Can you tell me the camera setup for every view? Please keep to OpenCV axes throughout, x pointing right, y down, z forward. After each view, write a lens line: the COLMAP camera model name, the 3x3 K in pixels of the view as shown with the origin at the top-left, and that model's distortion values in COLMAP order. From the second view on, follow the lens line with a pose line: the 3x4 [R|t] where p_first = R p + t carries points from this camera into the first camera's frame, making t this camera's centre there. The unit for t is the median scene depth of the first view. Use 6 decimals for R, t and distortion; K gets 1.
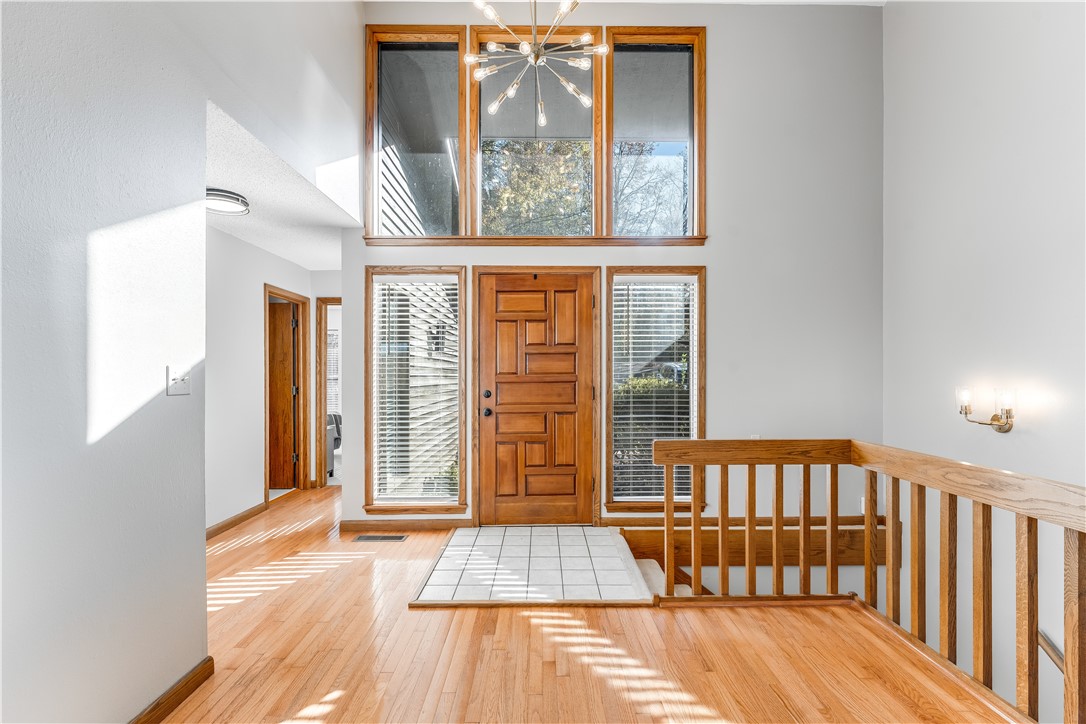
lens RADIAL K [[459.4, 0, 546.0], [0, 459.4, 377.7], [0, 0, 1]] dist [-0.009424, -0.000083]
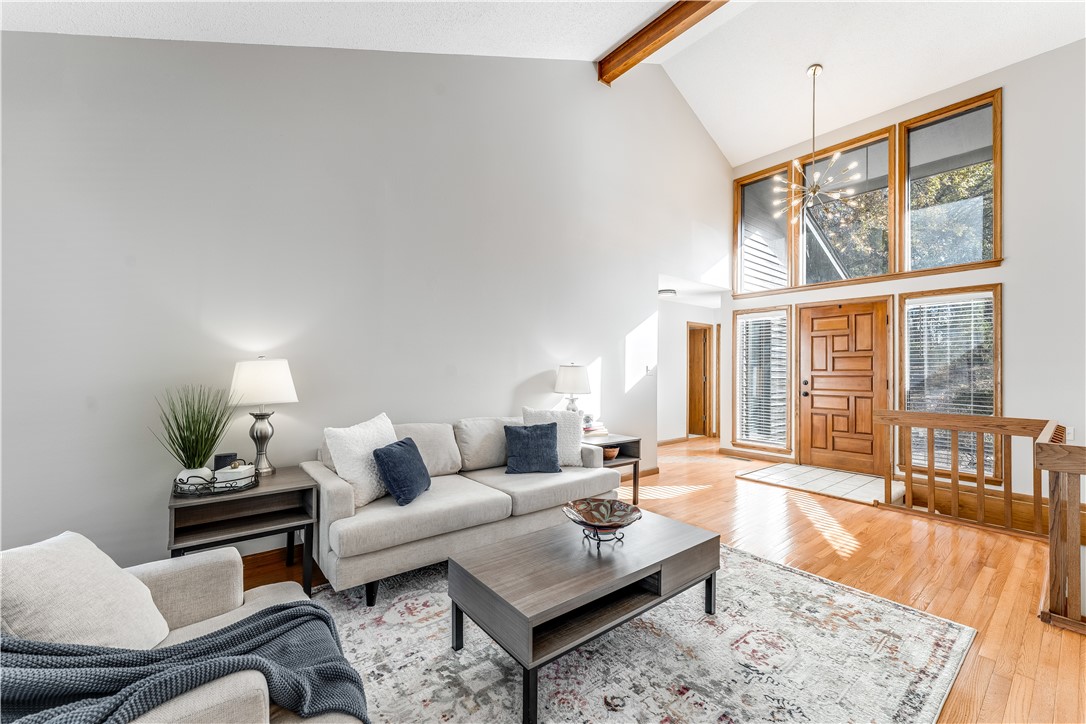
lens RADIAL K [[433.5, 0, 543.0], [0, 433.5, 362.0], [0, 0, 1]] dist [0.014425, -0.000001]
pose [[0.607812, -0.005904, -0.794059, 0.526259], [-0.016675, 0.999657, -0.020196, 0.009457], [0.793906, 0.025516, 0.607505, -0.660013]]
